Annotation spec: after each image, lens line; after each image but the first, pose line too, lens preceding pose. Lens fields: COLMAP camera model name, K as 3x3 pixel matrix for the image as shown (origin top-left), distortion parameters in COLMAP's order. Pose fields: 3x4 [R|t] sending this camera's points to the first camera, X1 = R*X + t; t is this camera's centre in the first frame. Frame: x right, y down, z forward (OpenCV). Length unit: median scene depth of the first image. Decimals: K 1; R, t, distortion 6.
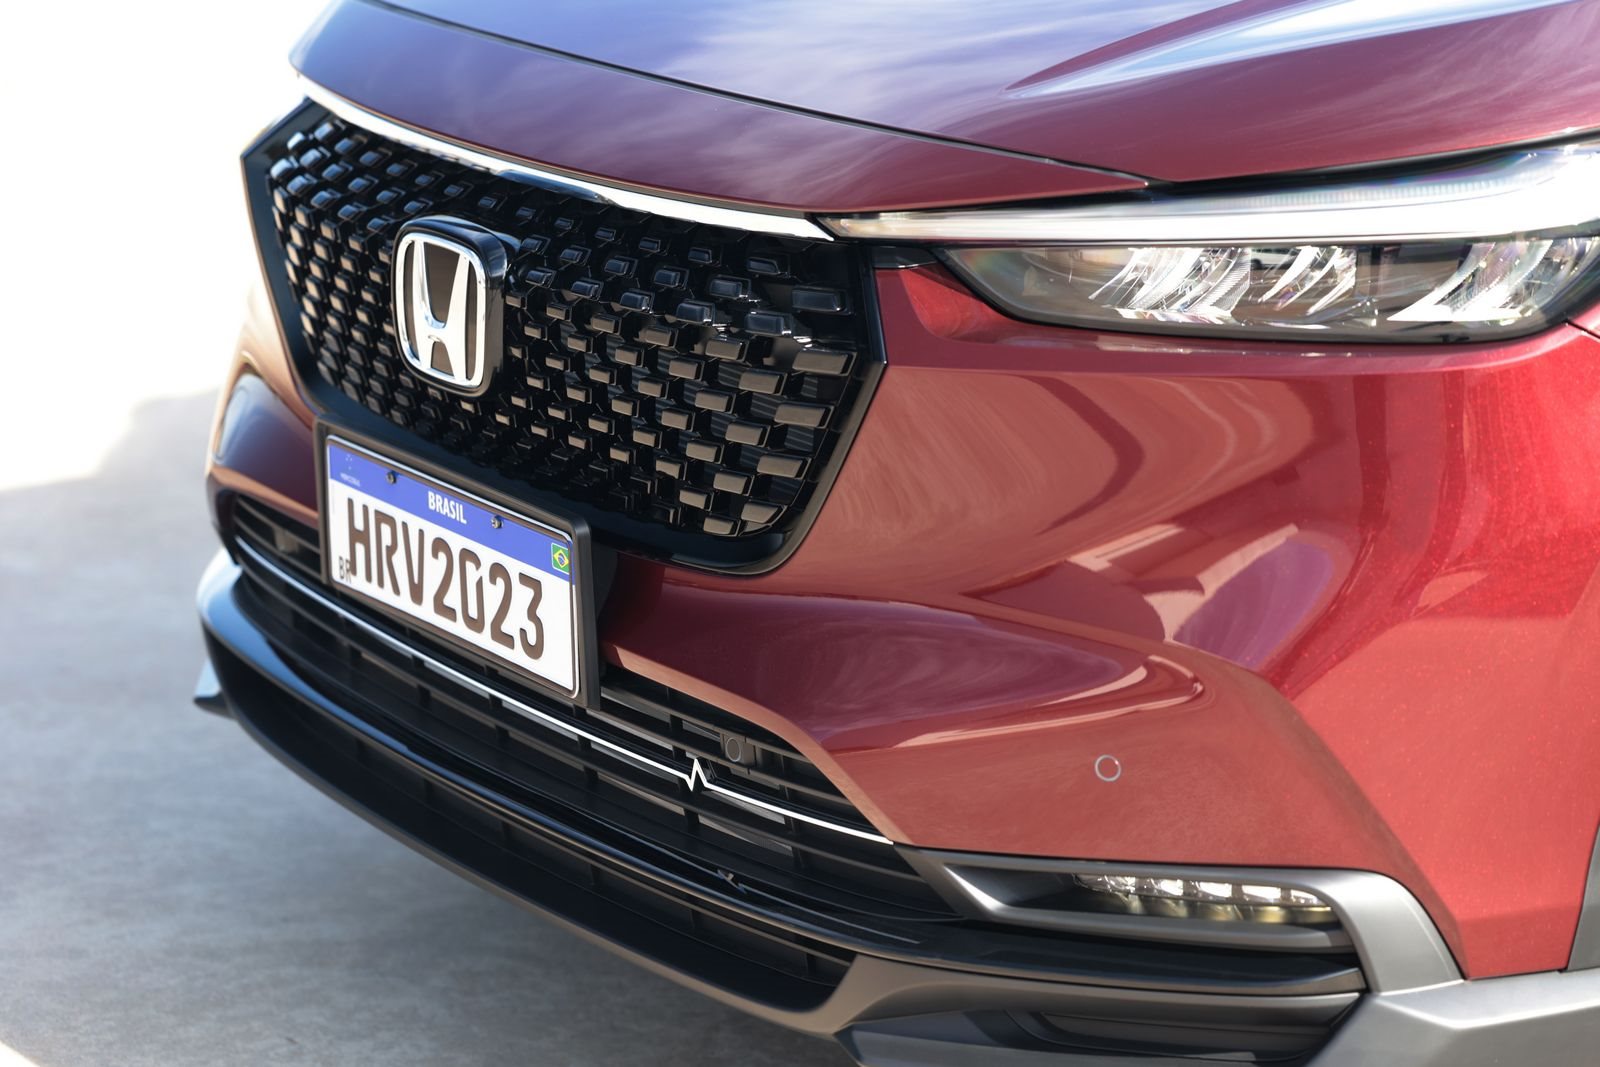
lens RADIAL K [[4530.2, 0, 800.0], [0, 4530.2, 533.5], [0, 0, 1]] dist [-0.007524, -0.657460]
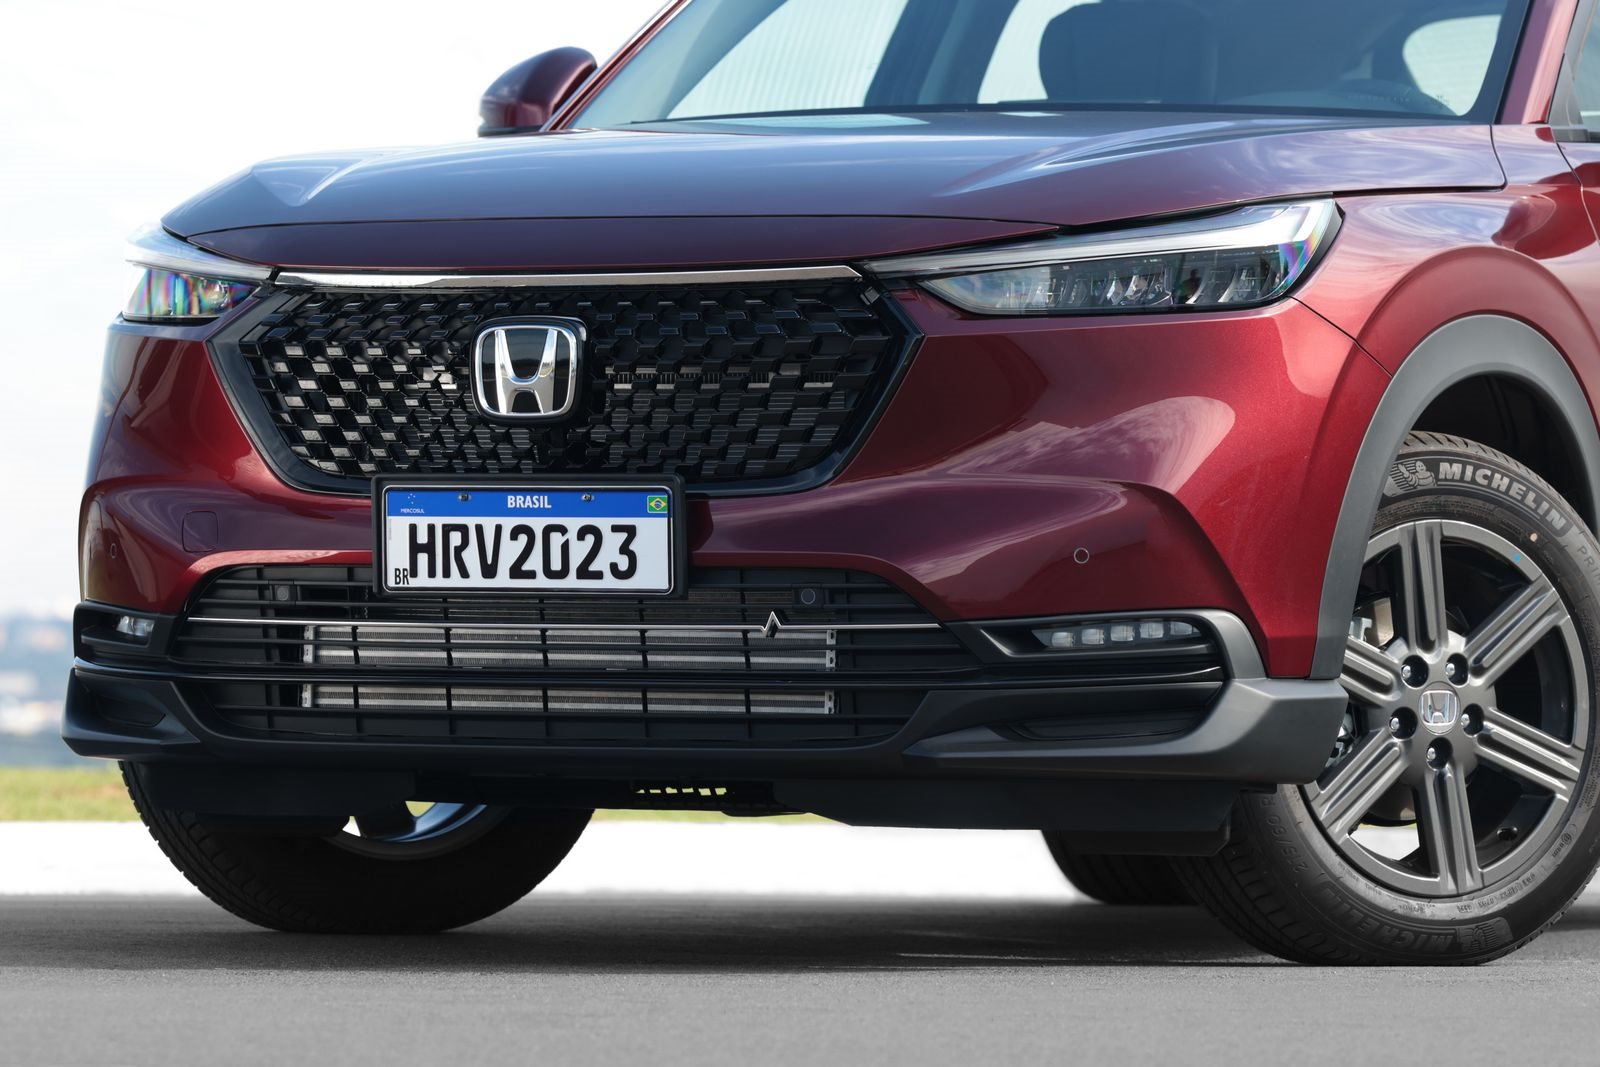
lens RADIAL K [[8504.8, 0, 800.0], [0, 8504.8, 533.5], [0, 0, 1]] dist [0.068057, -5.644665]
pose [[0.873997, -0.016454, 0.485653, -1.389264], [0.131459, 0.970166, -0.203708, 0.599882], [-0.467812, 0.241883, 0.850085, -1.472491]]
